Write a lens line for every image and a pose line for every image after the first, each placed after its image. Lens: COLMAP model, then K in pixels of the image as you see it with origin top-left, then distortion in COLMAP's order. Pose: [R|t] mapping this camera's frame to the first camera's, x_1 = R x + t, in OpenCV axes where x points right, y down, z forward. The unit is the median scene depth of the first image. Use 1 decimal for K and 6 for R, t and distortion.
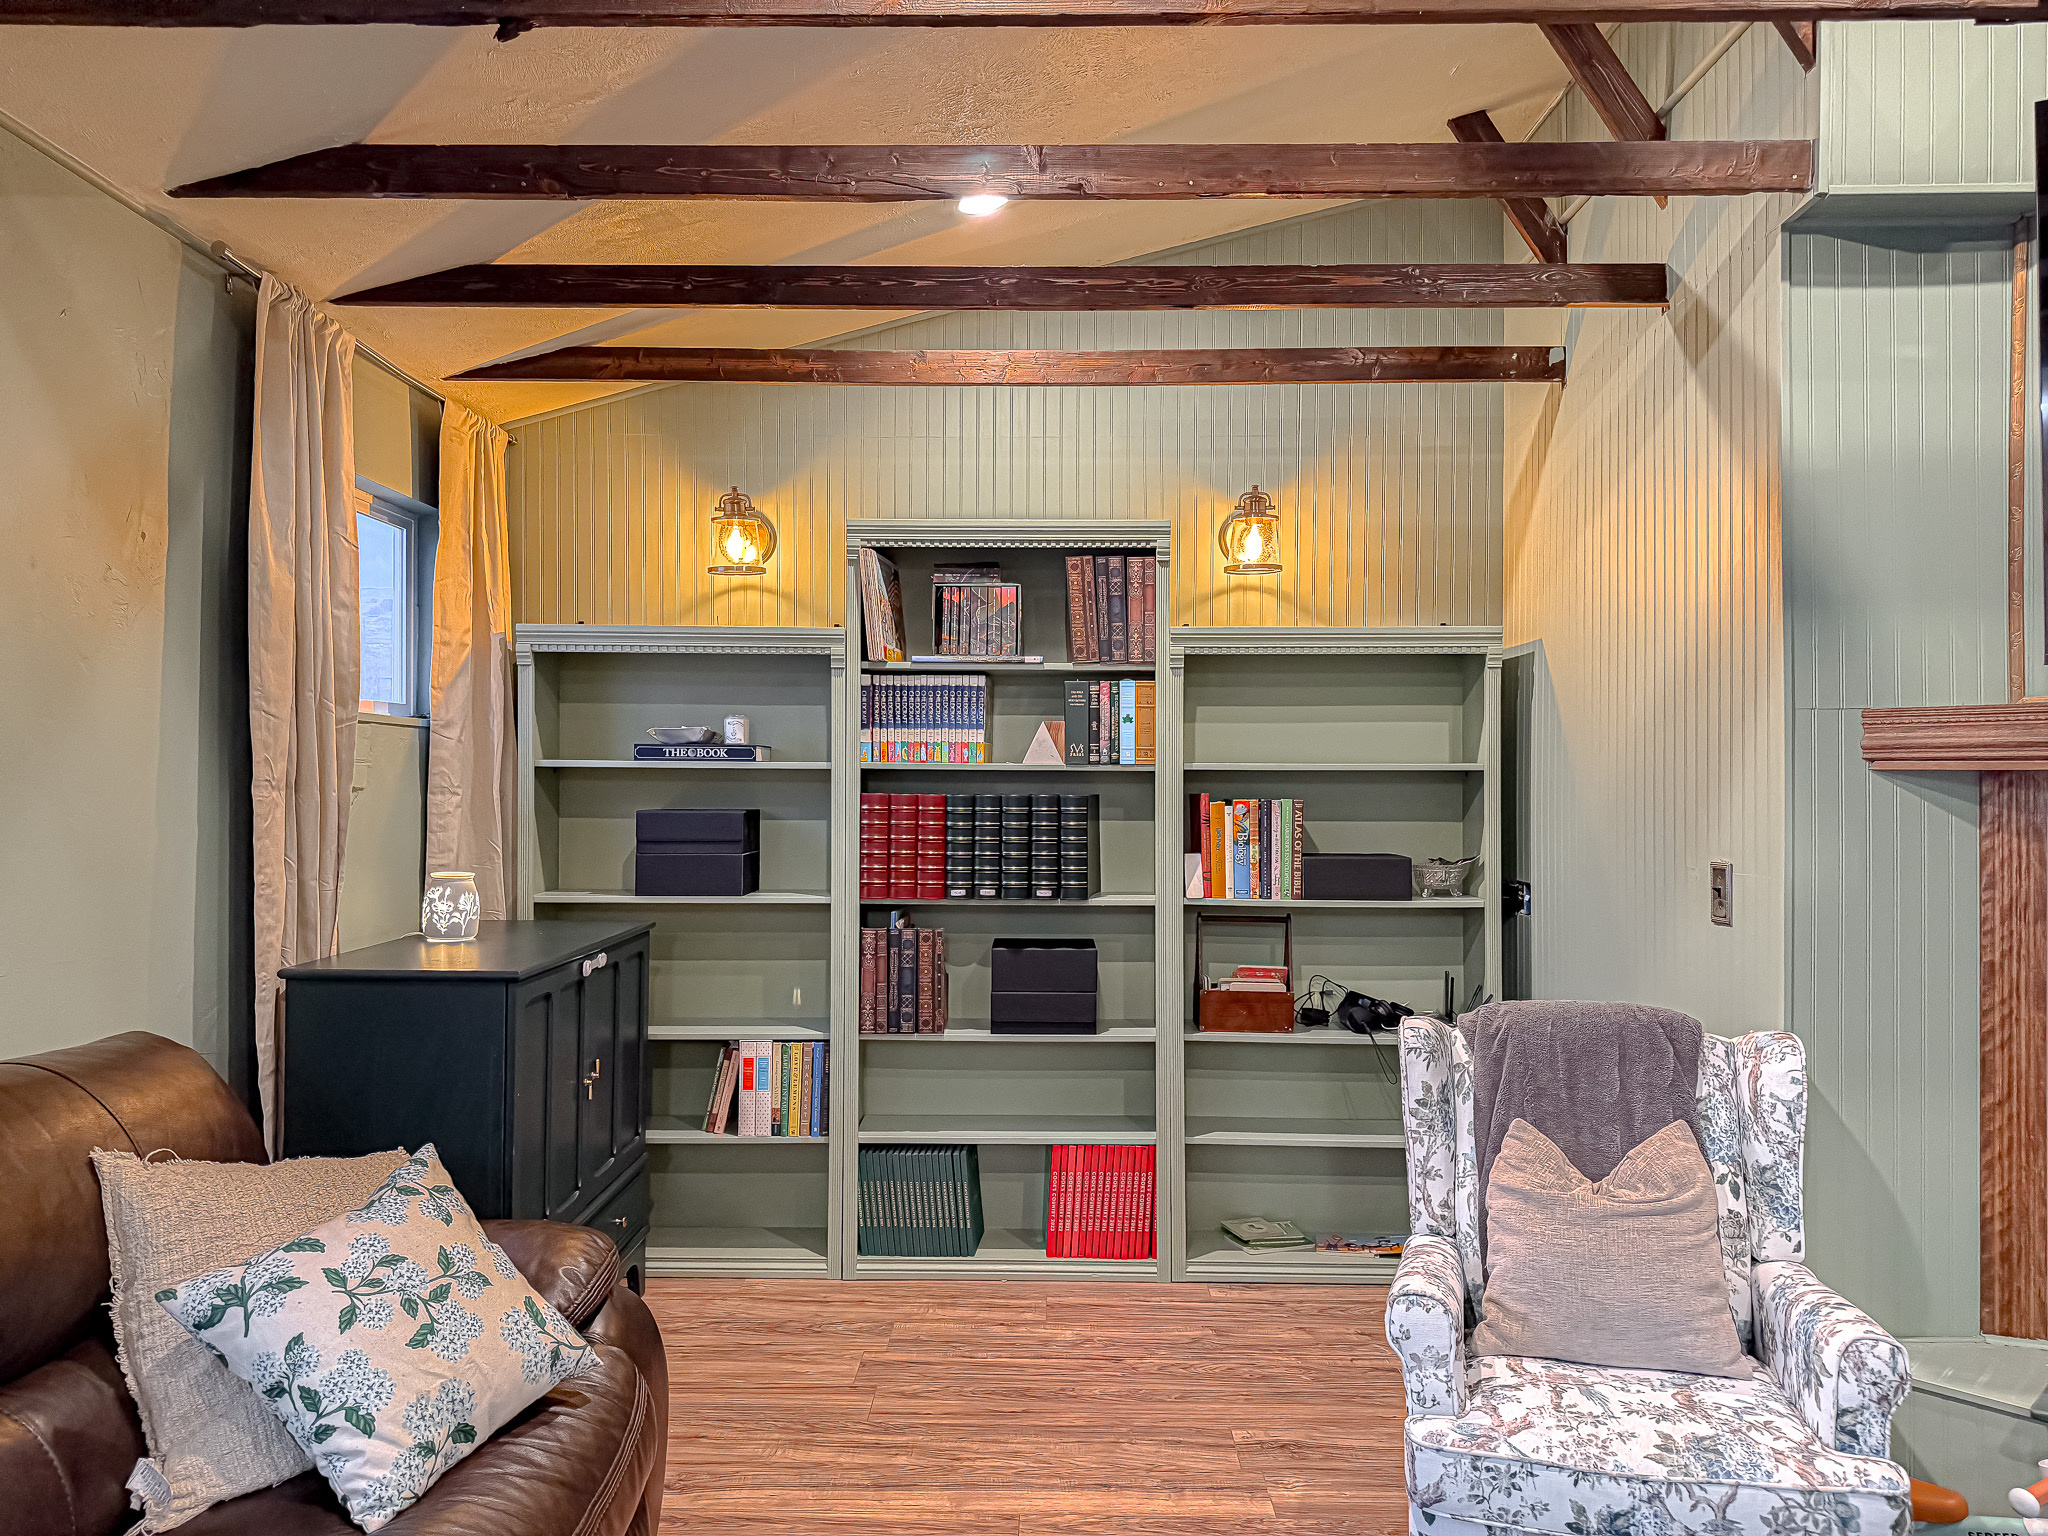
lens RADIAL K [[1433.6, 0, 1017.9], [0, 1433.6, 773.7], [0, 0, 1]] dist [0.105334, -0.139630]
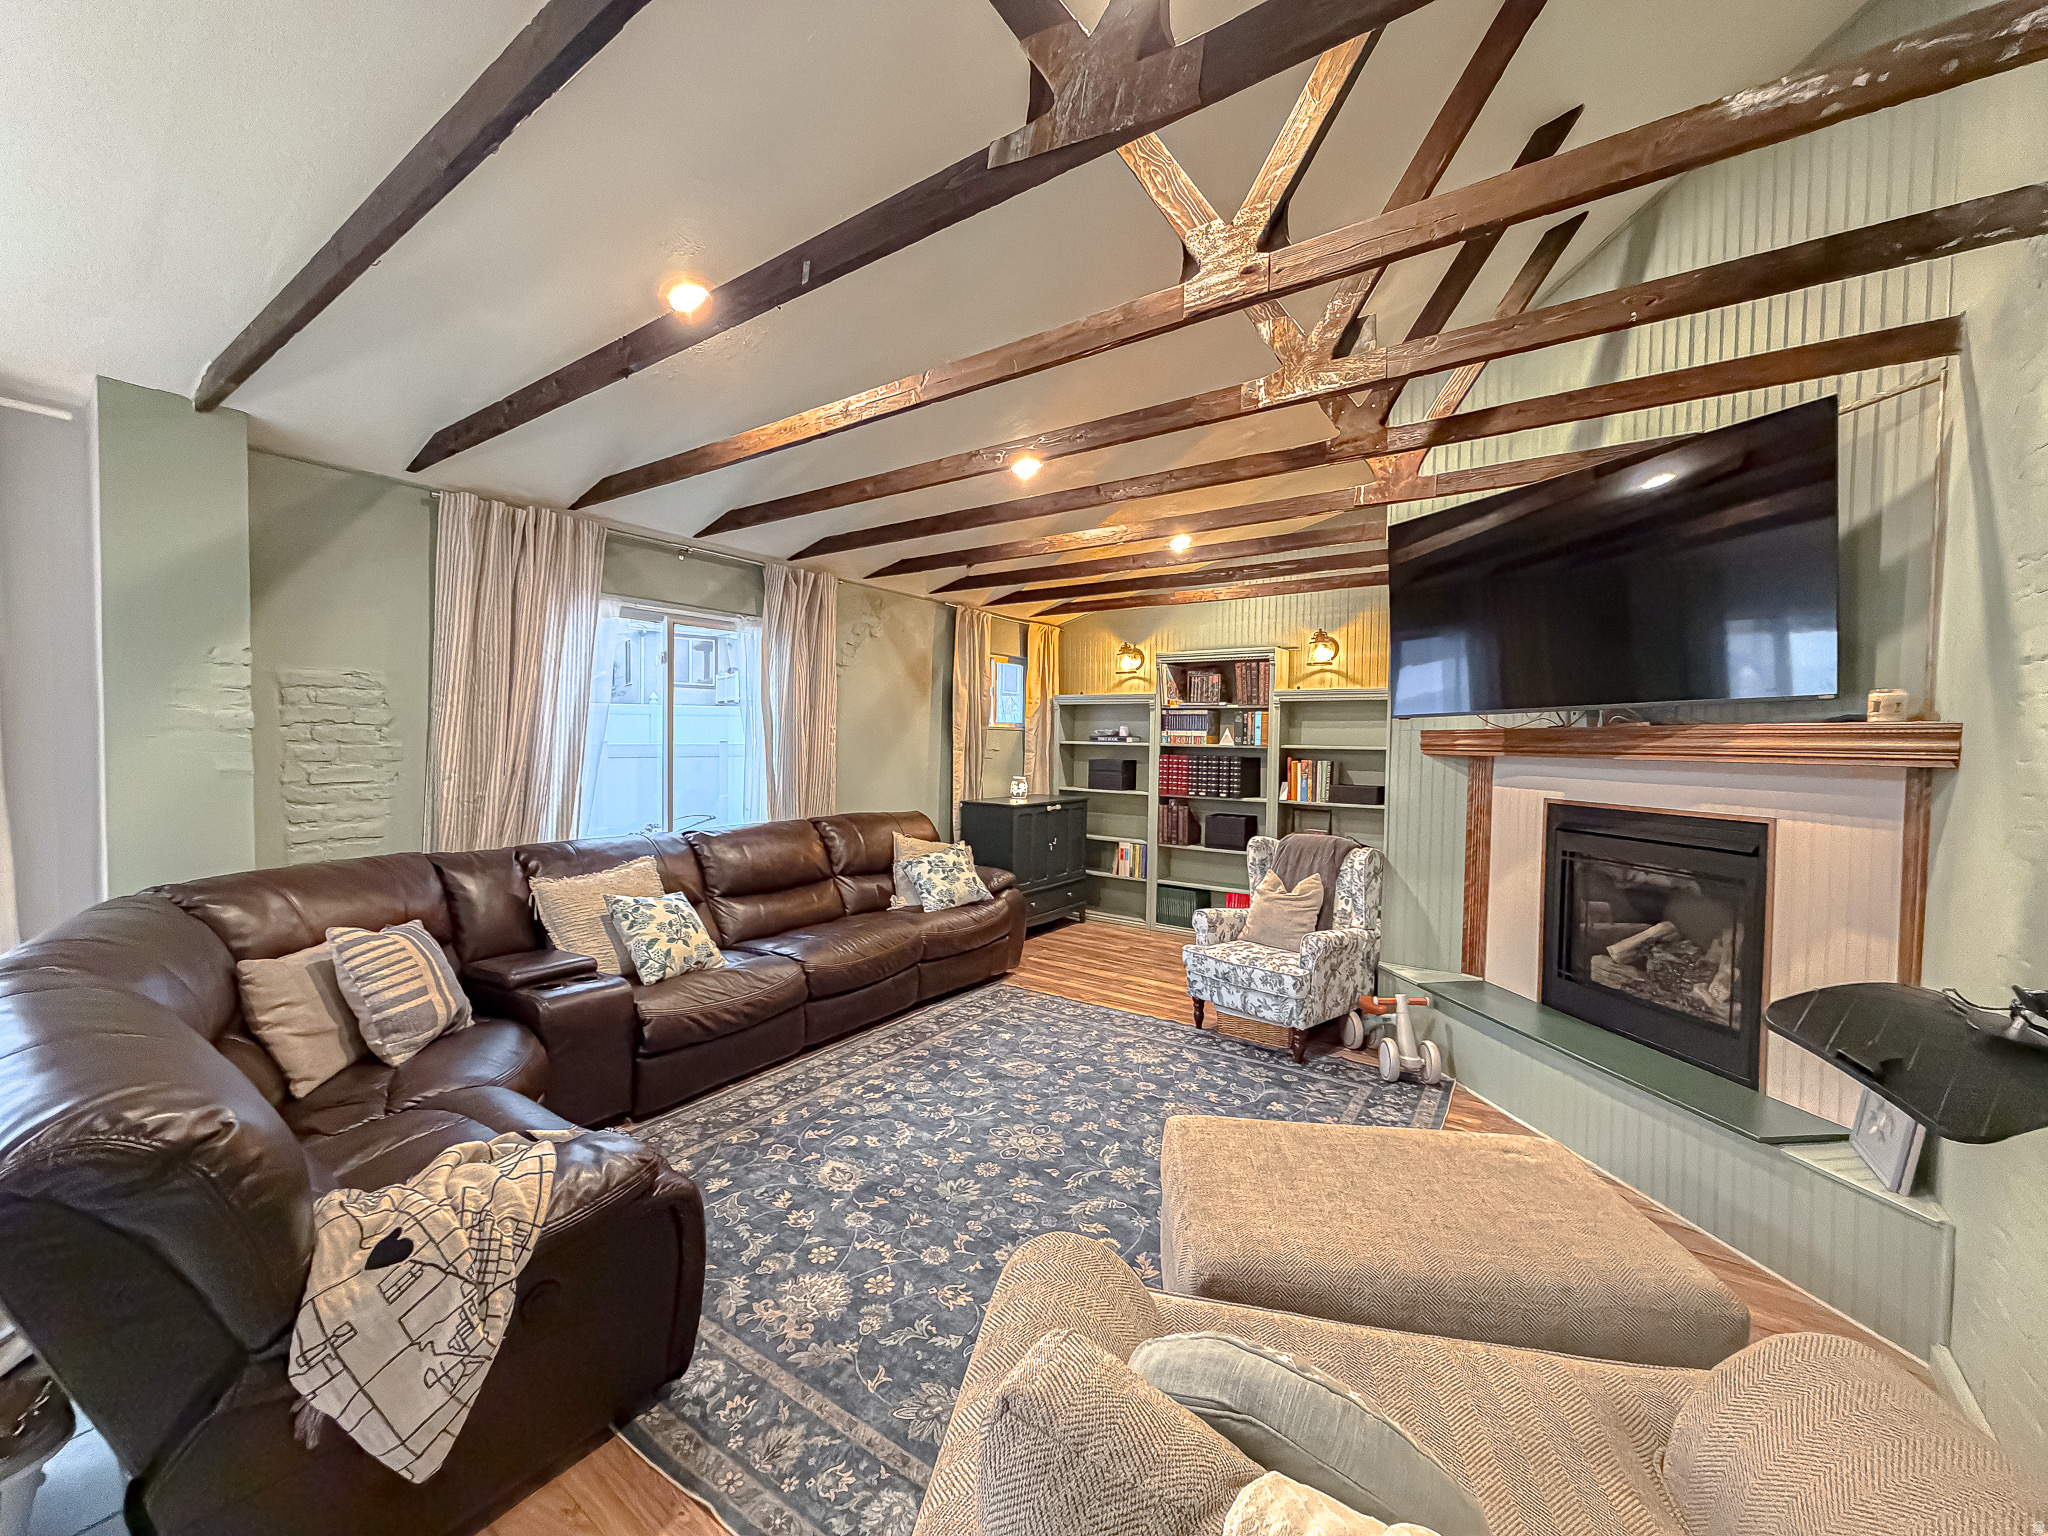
lens RADIAL K [[815.5, 0, 1016.2], [0, 815.5, 769.9], [0, 0, 1]] dist [-0.000909, 0.000324]
pose [[0.818959, 0.030376, -0.573047, 0.548424], [-0.009442, 0.999176, 0.039470, -0.016148], [0.573774, -0.026913, 0.818572, -0.409329]]
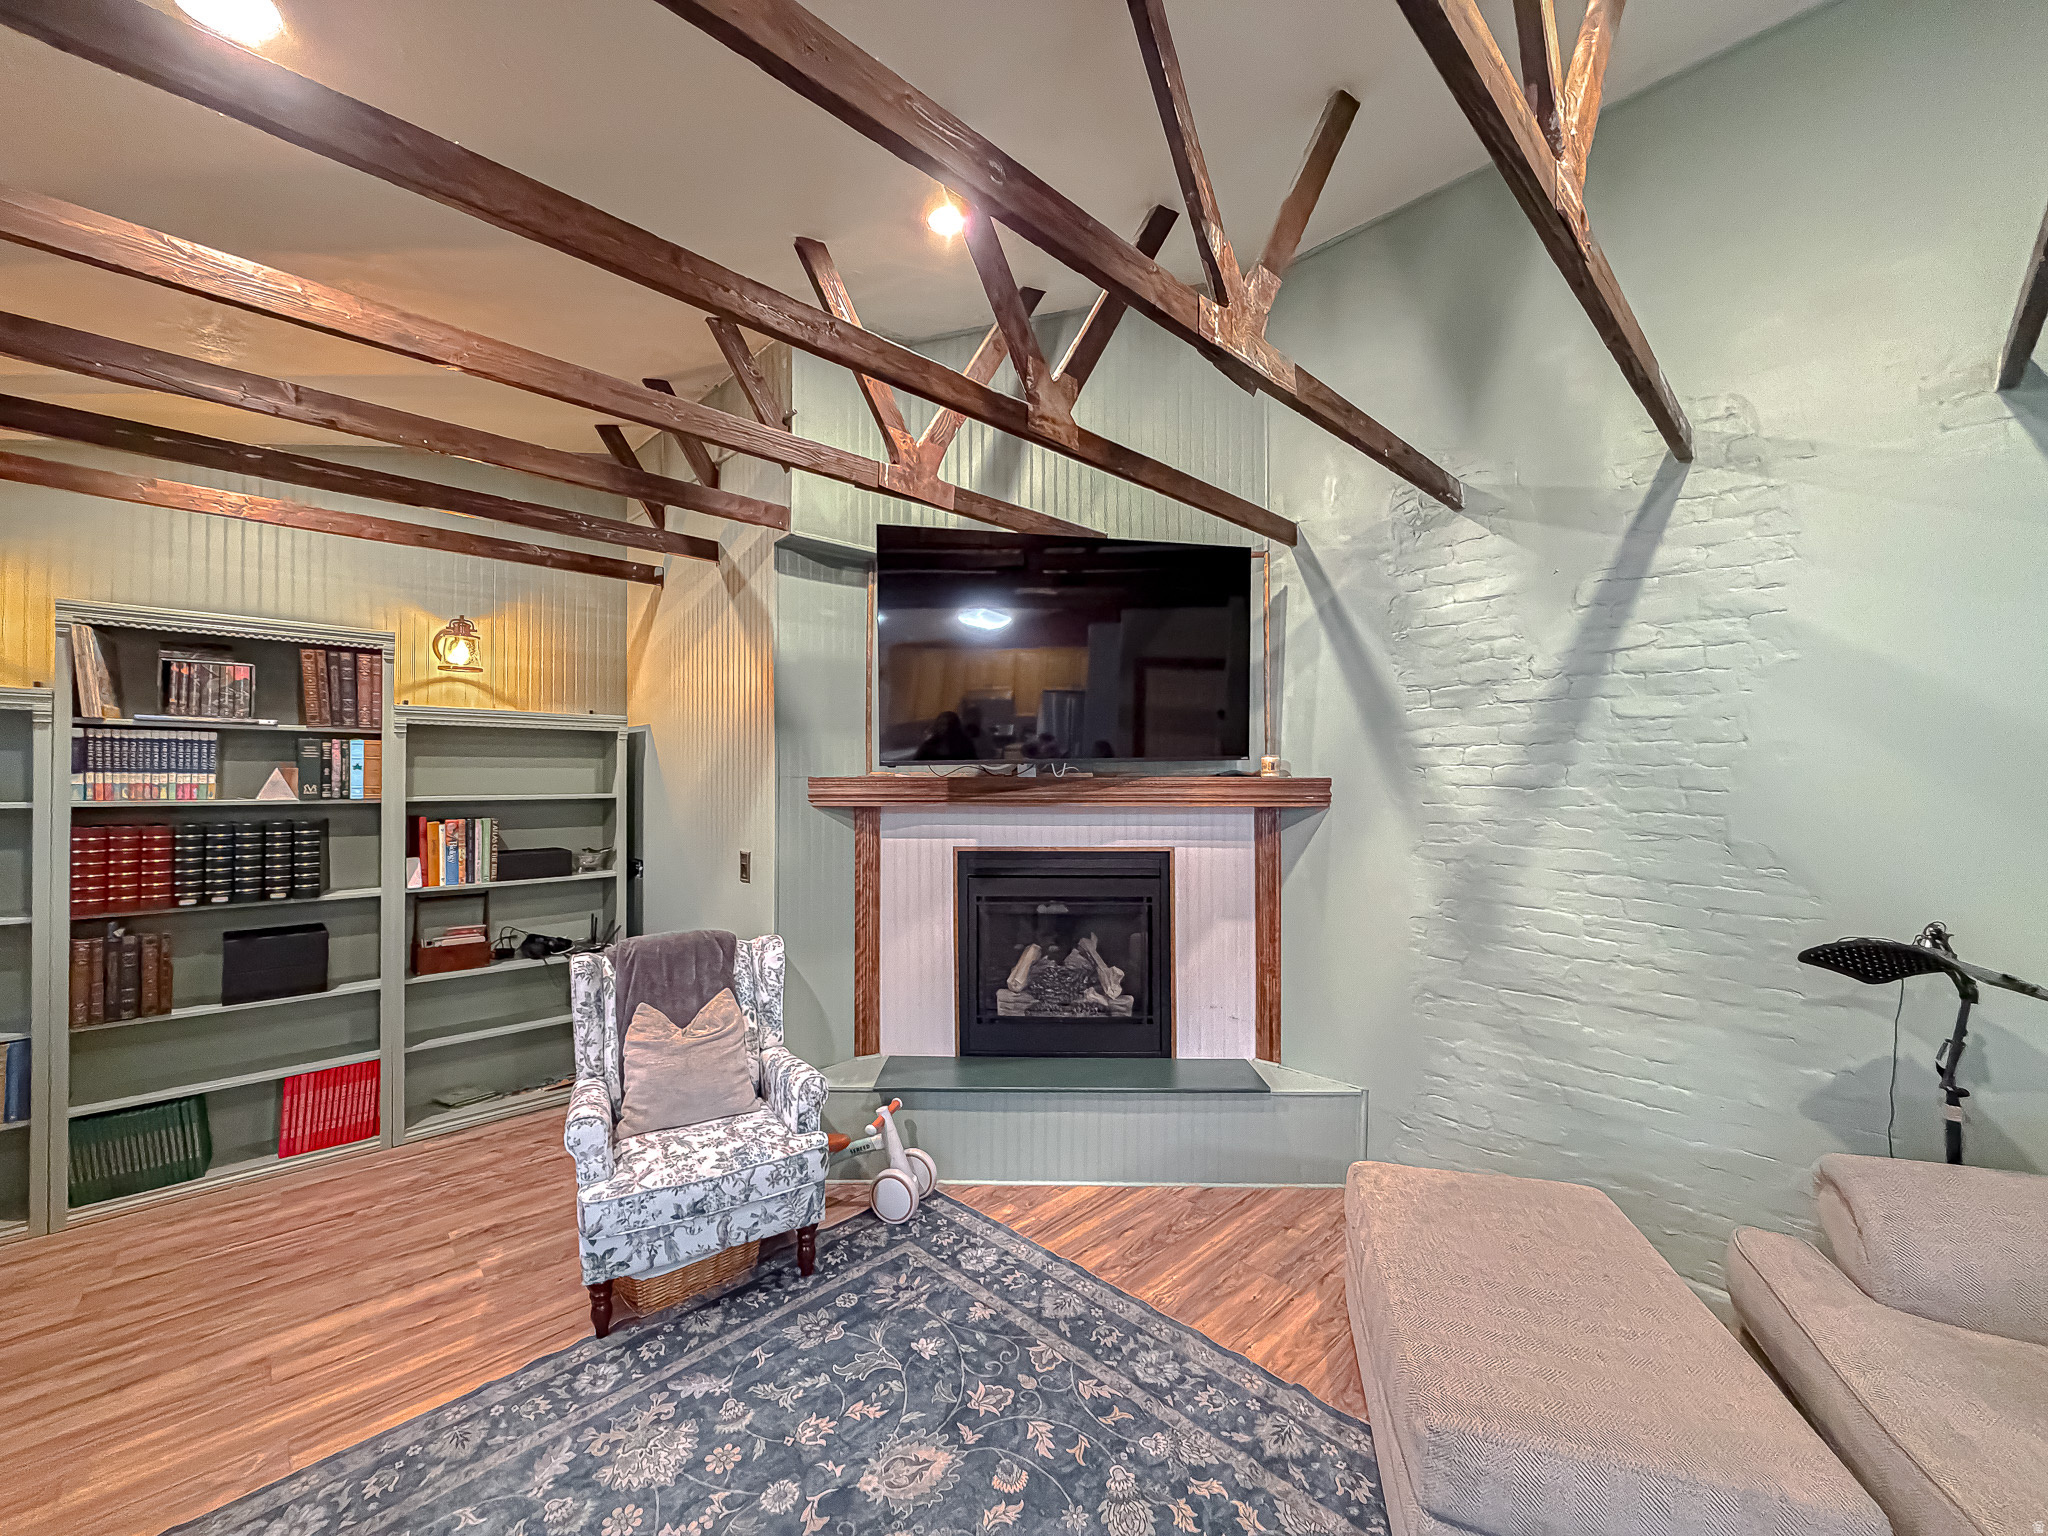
lens RADIAL K [[815.5, 0, 1016.2], [0, 815.5, 769.9], [0, 0, 1]] dist [-0.000909, 0.000324]
pose [[0.710055, 0.002487, 0.704142, -0.029067], [-0.003073, 0.999995, -0.000433, -0.037039], [-0.704140, -0.001856, 0.710059, -0.037927]]
